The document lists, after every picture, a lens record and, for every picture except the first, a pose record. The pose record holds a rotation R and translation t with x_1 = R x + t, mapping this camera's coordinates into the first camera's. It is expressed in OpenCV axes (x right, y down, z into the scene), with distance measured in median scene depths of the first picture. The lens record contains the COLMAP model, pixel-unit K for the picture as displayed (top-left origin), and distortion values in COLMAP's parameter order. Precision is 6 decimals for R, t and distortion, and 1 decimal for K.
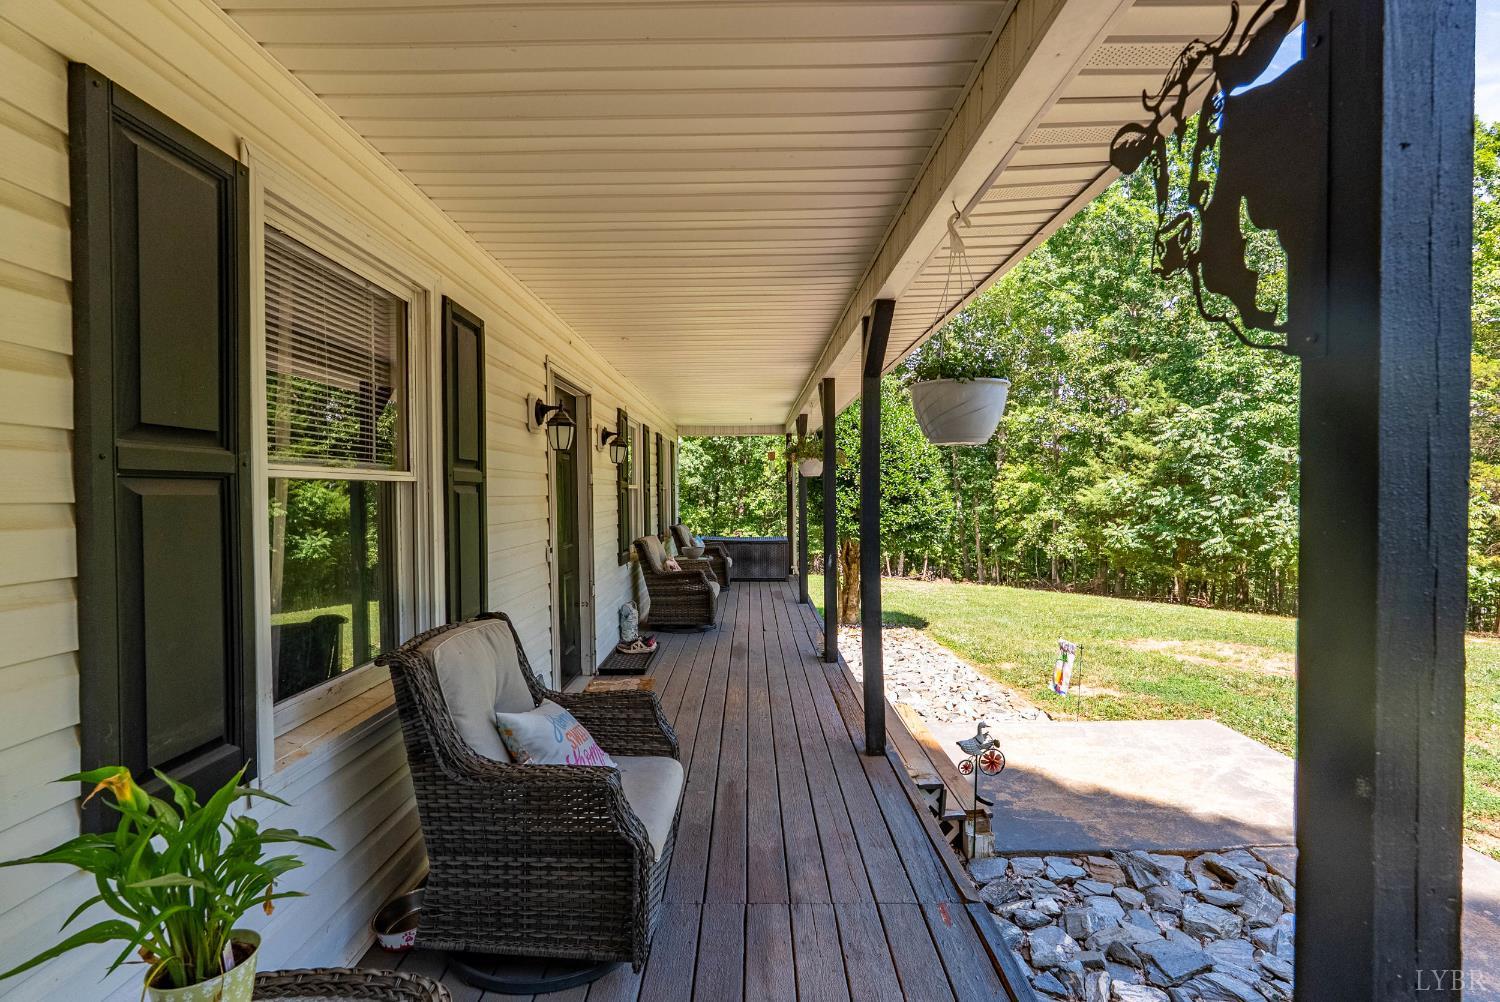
lens RADIAL K [[661.0, 0, 749.2], [0, 661.0, 496.0], [0, 0, 1]] dist [-0.002209, -0.001803]
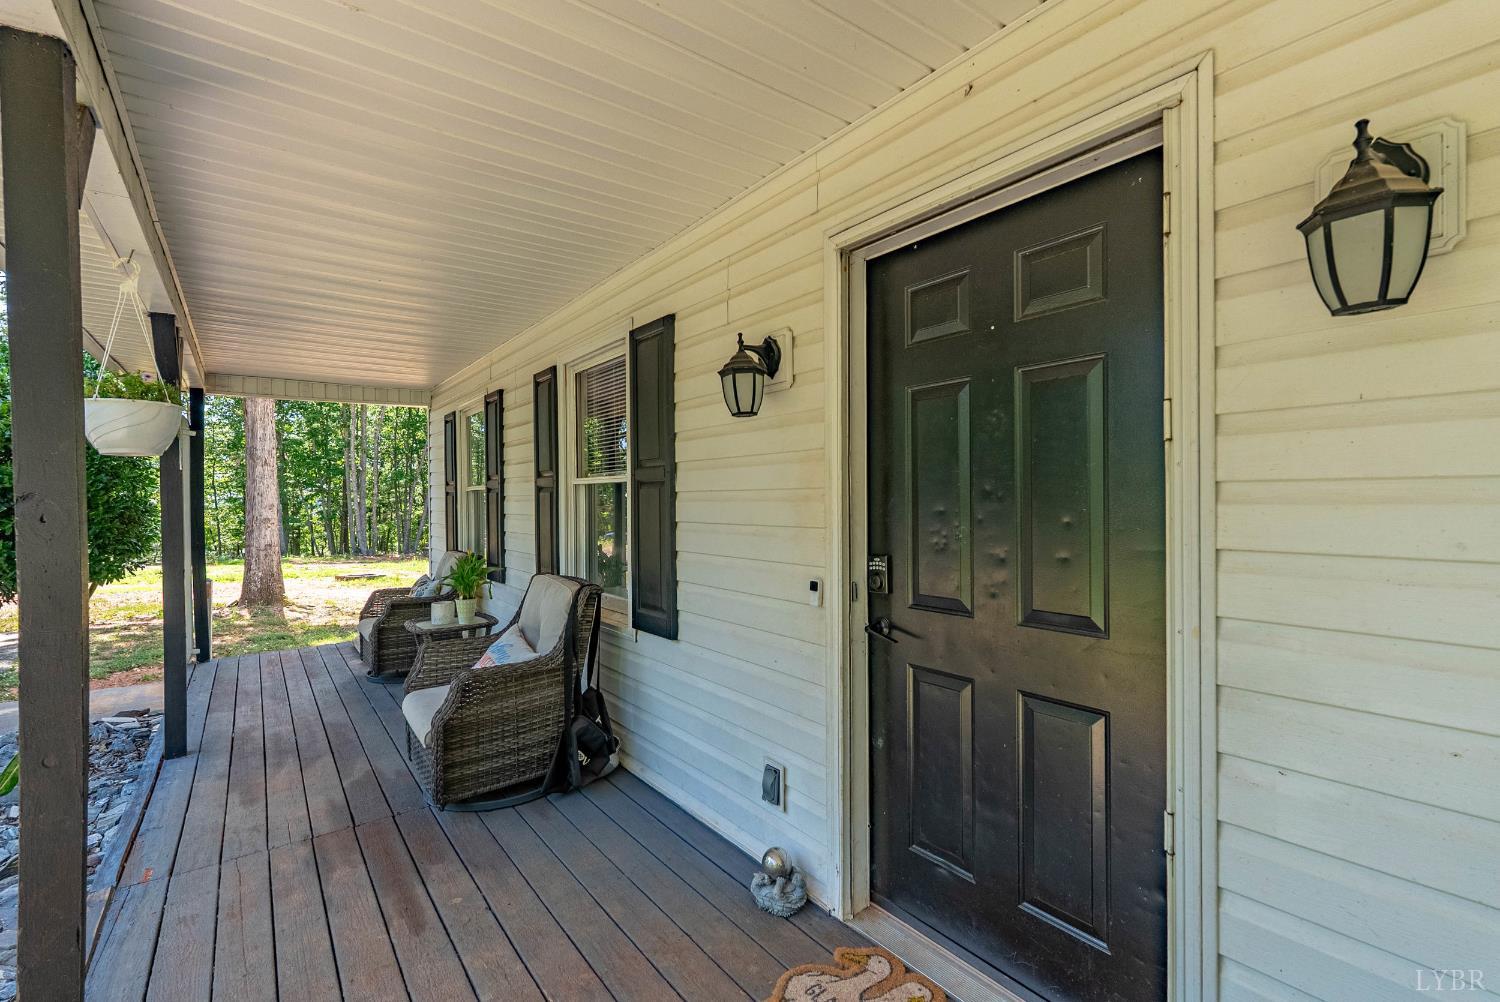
lens RADIAL K [[661.0, 0, 744.8], [0, 661.0, 502.4], [0, 0, 1]] dist [-0.002209, -0.001803]
pose [[-0.800223, 0.024219, -0.599213, 0.128389], [0.012121, 0.999633, 0.024215, -0.010219], [0.599580, 0.012114, -0.800223, 2.276073]]
